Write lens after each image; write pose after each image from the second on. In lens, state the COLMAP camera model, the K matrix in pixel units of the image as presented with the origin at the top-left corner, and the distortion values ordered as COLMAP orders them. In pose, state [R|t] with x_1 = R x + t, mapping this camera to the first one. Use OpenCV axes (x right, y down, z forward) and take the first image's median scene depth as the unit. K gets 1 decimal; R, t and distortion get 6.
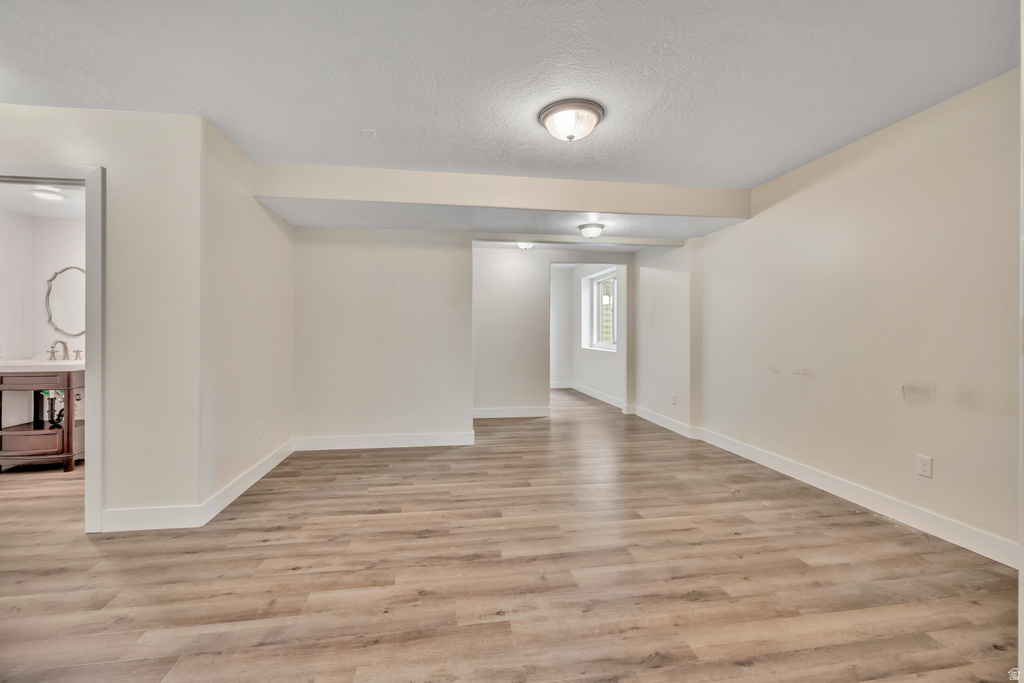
lens RADIAL K [[412.6, 0, 512.3], [0, 412.6, 332.0], [0, 0, 1]] dist [-0.001190, -0.000137]
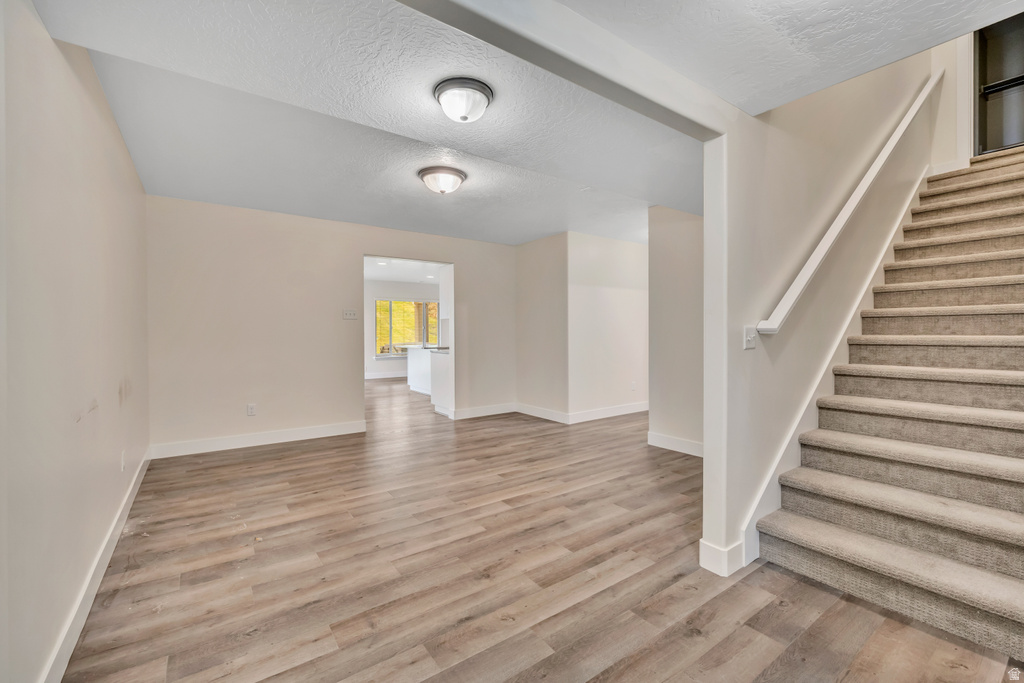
lens RADIAL K [[439.5, 0, 511.5], [0, 439.5, 339.9], [0, 0, 1]] dist [-0.000323, 0.000165]
pose [[-0.892891, 0.009849, -0.450165, 0.529876], [0.002413, 0.999851, 0.017090, -0.003477], [0.450267, 0.014173, -0.892782, 2.144215]]
